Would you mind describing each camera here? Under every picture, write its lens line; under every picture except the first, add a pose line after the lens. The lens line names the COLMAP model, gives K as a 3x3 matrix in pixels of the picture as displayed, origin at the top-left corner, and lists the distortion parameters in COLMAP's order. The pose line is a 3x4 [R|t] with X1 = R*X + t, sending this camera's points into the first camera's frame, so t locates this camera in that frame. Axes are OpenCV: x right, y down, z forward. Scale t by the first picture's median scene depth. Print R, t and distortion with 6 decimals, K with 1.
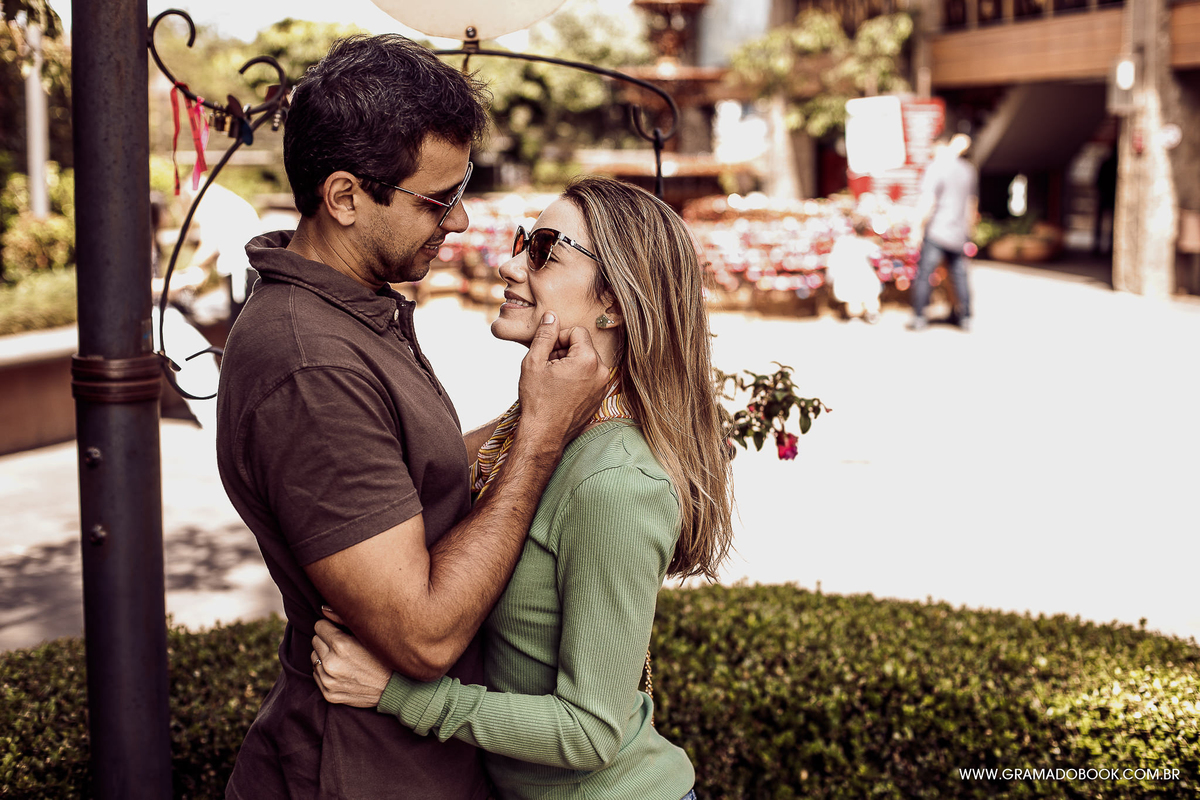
lens RADIAL K [[1764.8, 0, 601.5], [0, 1764.8, 398.6], [0, 0, 1]] dist [-0.124794, 0.000000]
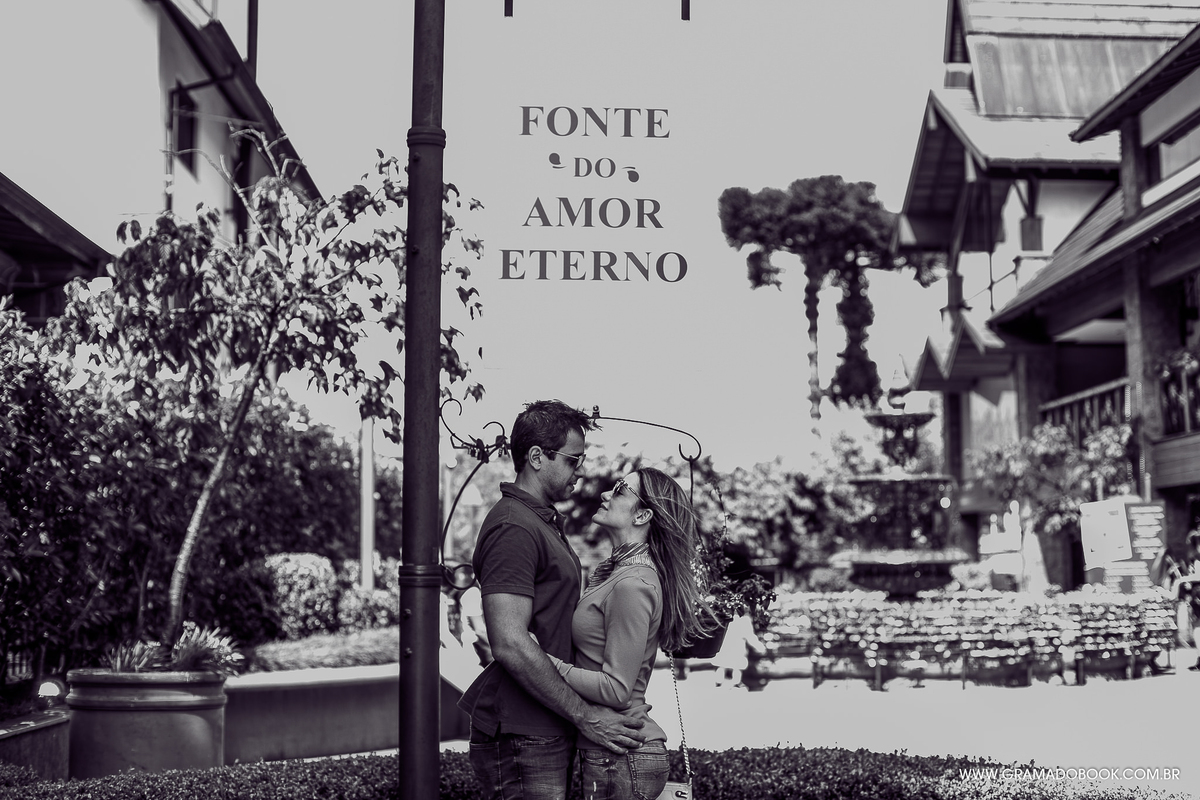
lens RADIAL K [[1764.8, 0, 599.4], [0, 1764.8, 400.4], [0, 0, 1]] dist [-0.124794, 0.000000]
pose [[0.984750, -0.025704, -0.172064, 0.478172], [-0.015952, 0.971518, -0.236428, 0.451907], [0.173241, 0.235567, 0.956293, -1.624724]]
